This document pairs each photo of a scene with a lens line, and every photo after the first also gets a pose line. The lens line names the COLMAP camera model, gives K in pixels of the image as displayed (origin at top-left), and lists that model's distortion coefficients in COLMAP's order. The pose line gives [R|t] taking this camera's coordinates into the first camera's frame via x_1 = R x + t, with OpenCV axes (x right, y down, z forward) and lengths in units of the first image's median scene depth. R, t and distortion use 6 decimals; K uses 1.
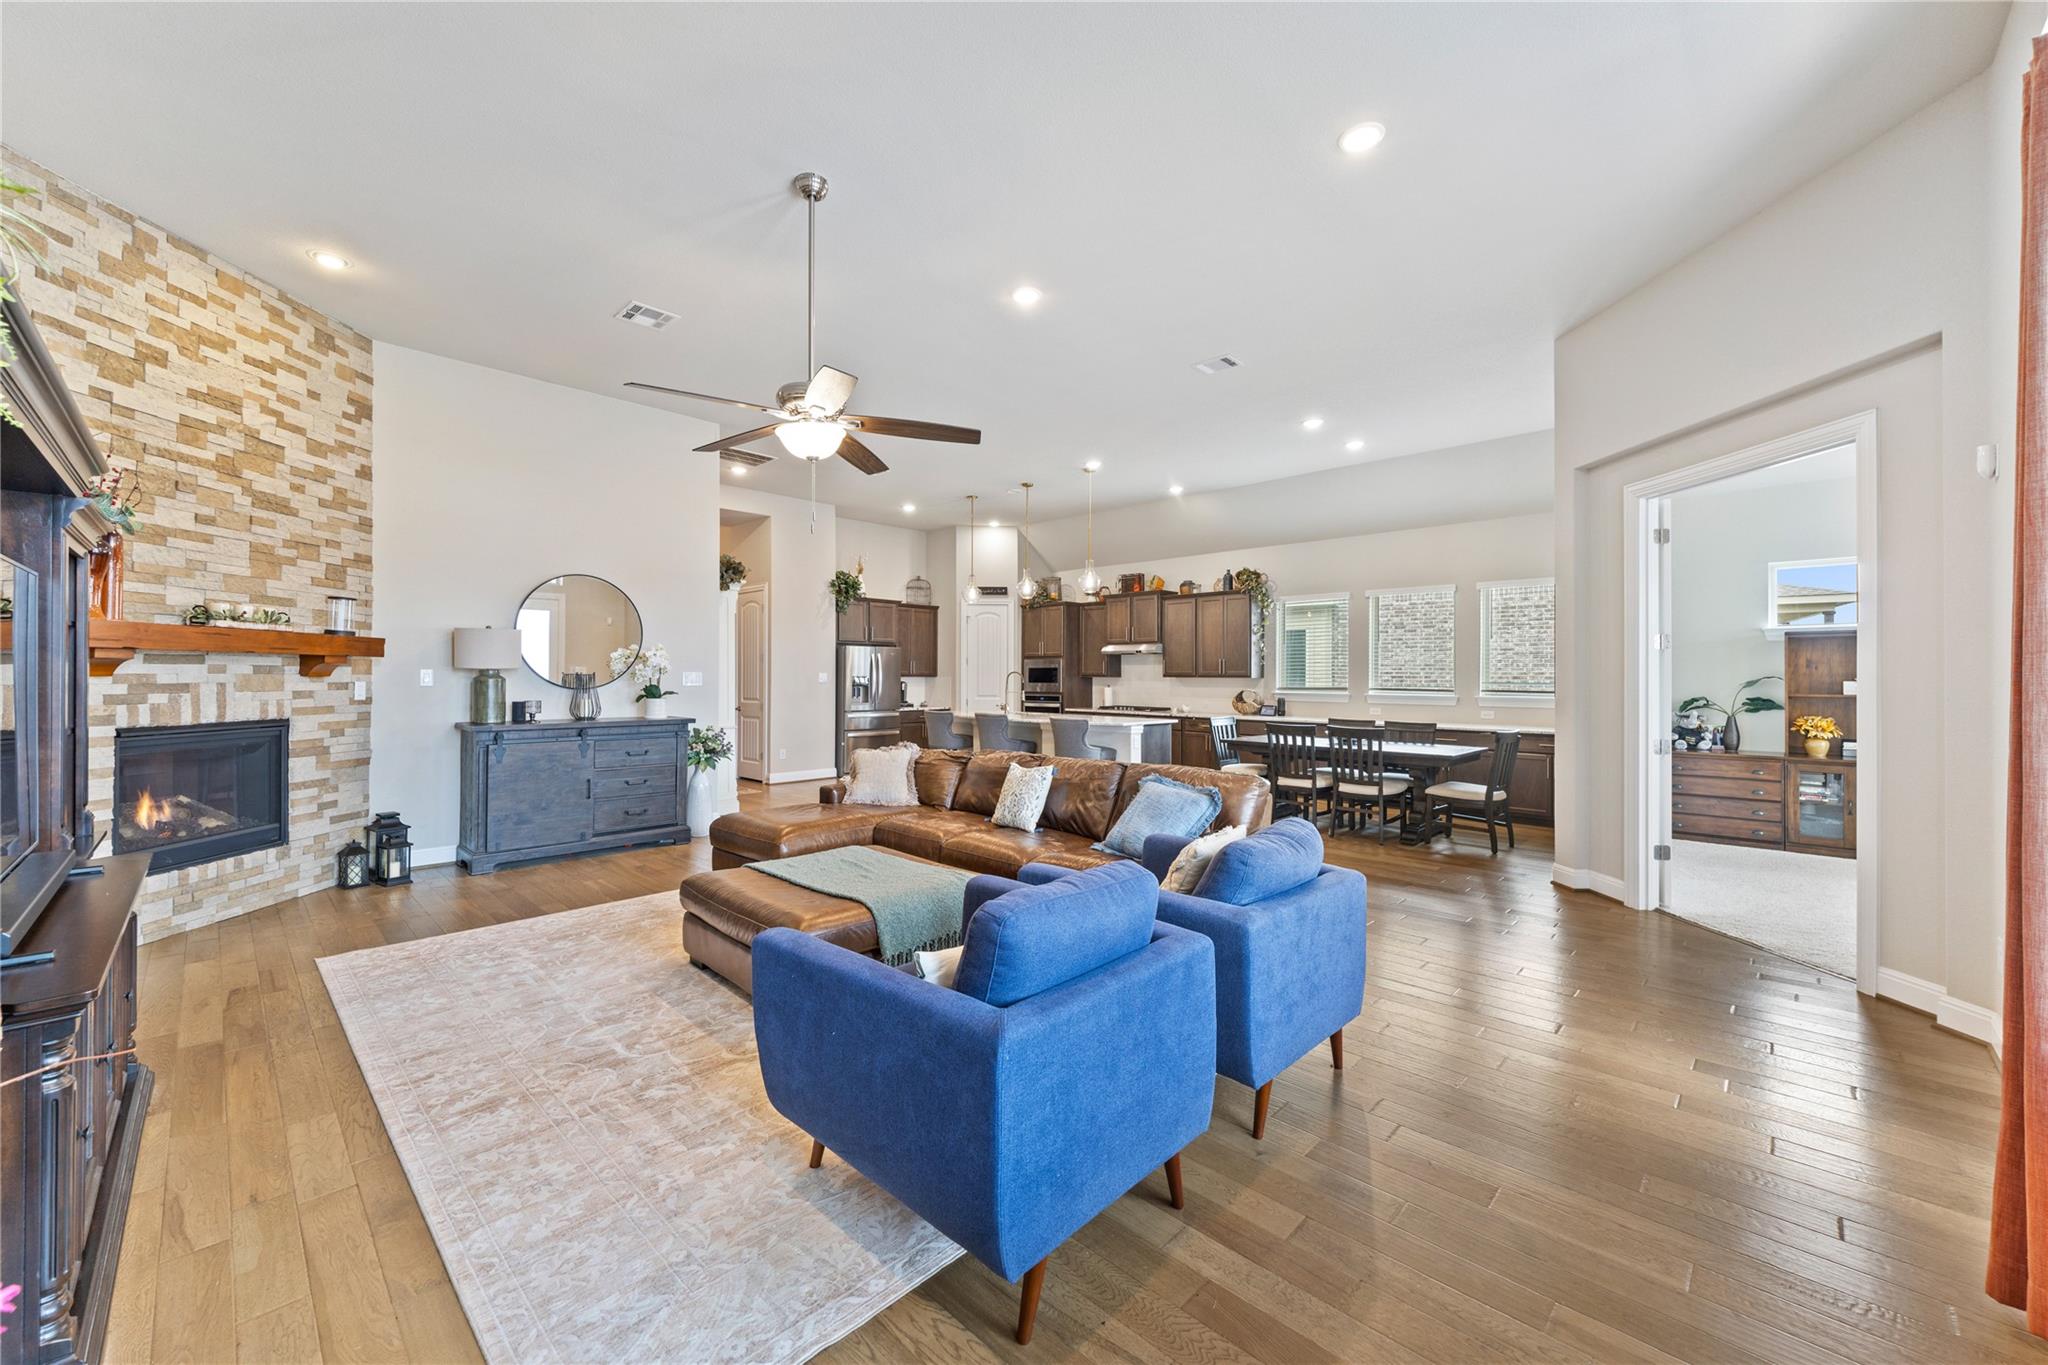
lens RADIAL K [[805.9, 0, 1015.2], [0, 805.9, 670.3], [0, 0, 1]] dist [0.000677, 0.000047]
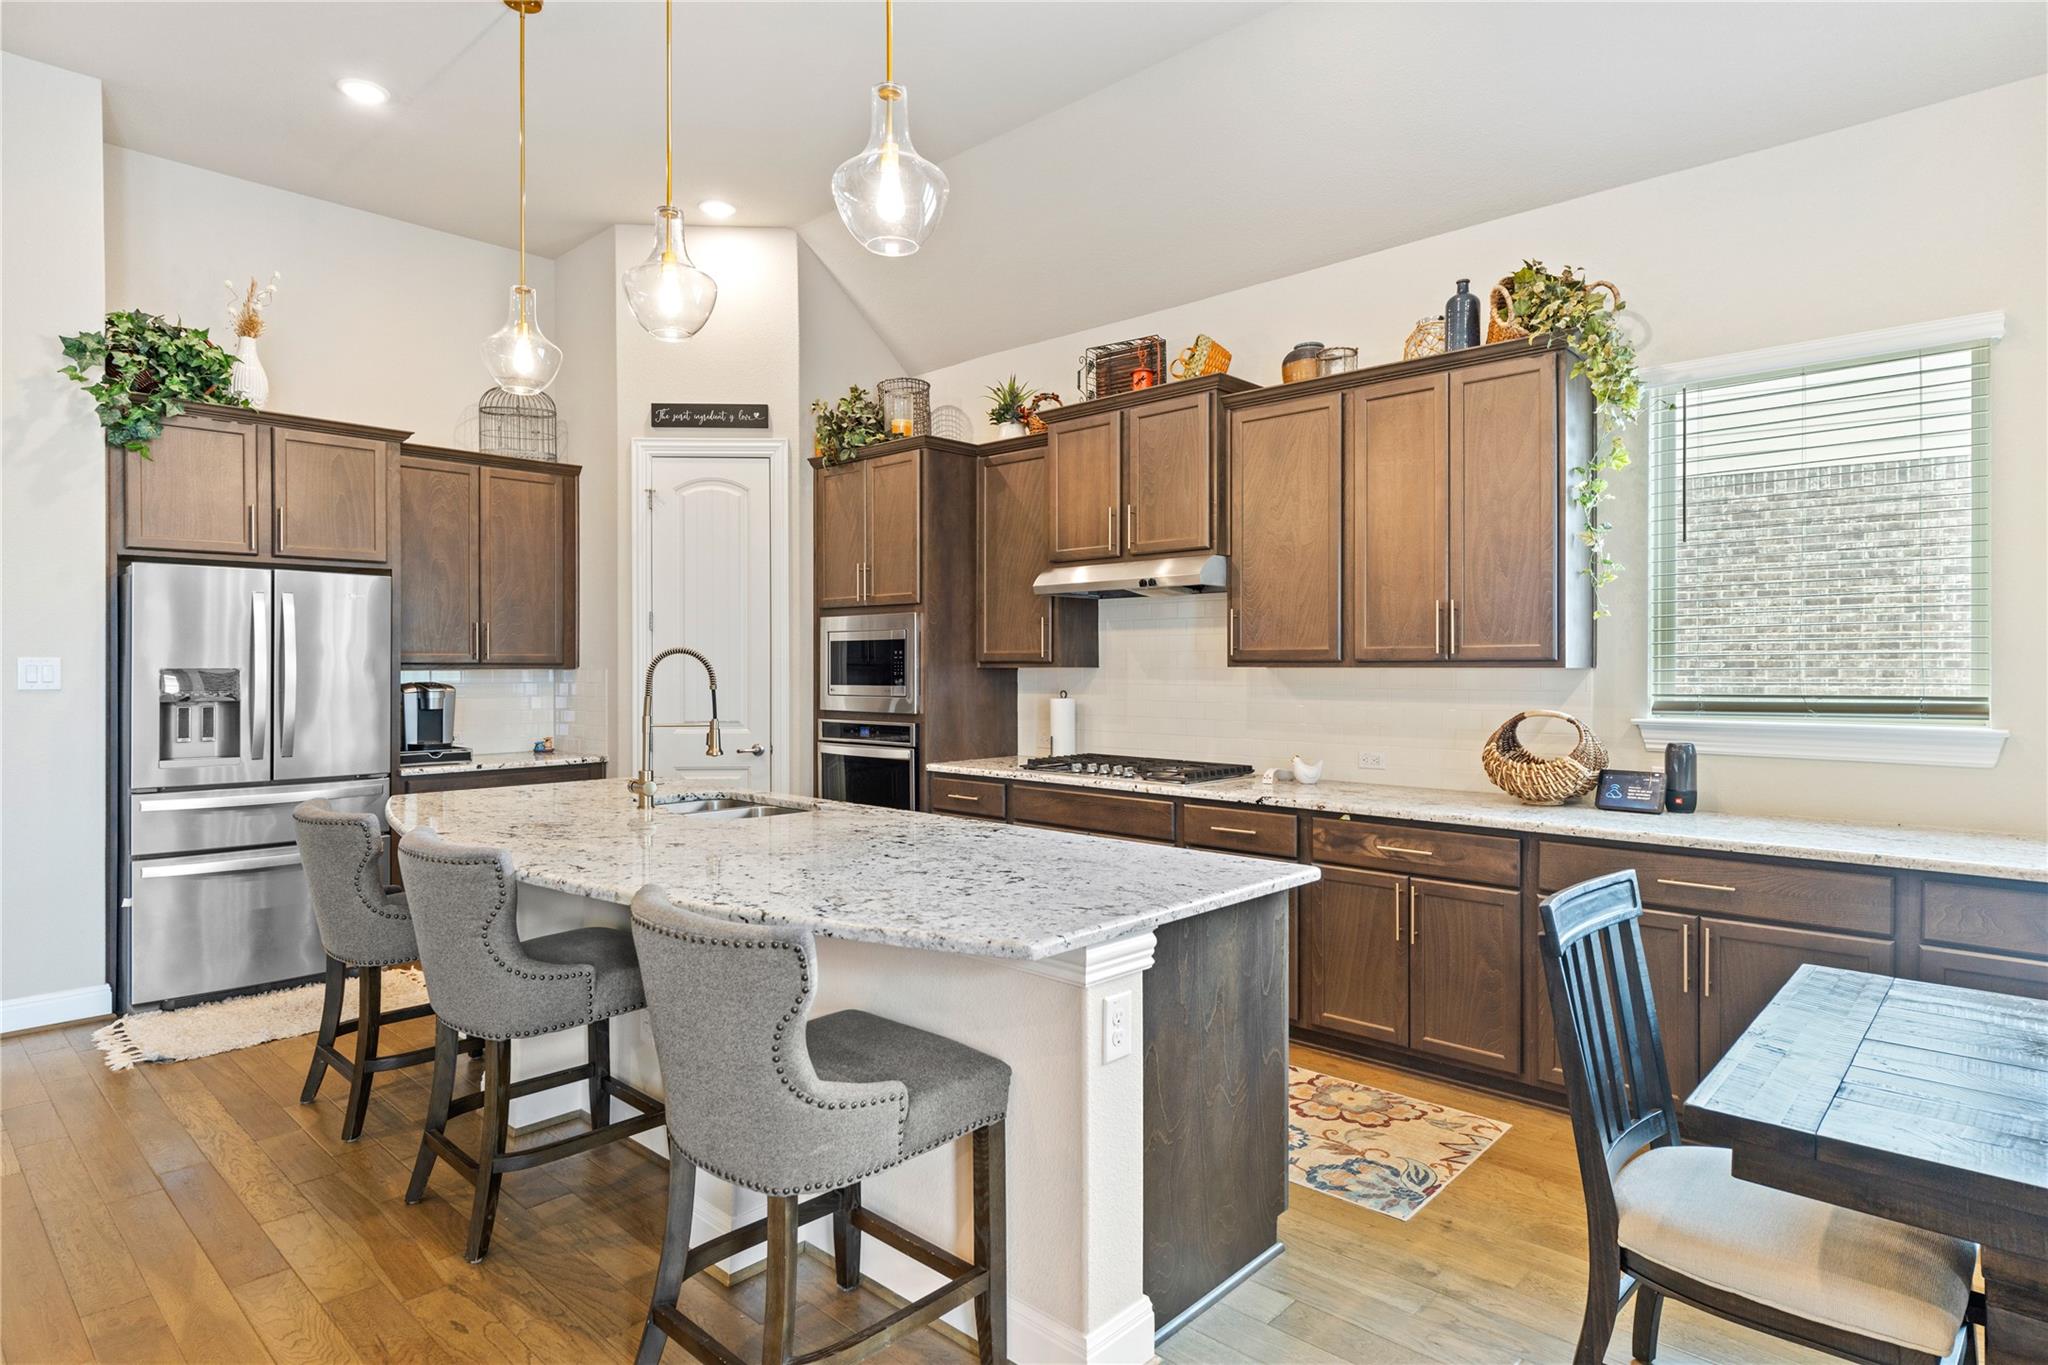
lens RADIAL K [[1151.4, 0, 1029.4], [0, 1151.4, 658.4], [0, 0, 1]] dist [0.000388, 0.000246]
pose [[0.999759, -0.004398, 0.021499, 0.096030], [0.004338, 0.999987, 0.002834, 0.003635], [-0.021512, -0.002740, 0.999765, 0.547662]]
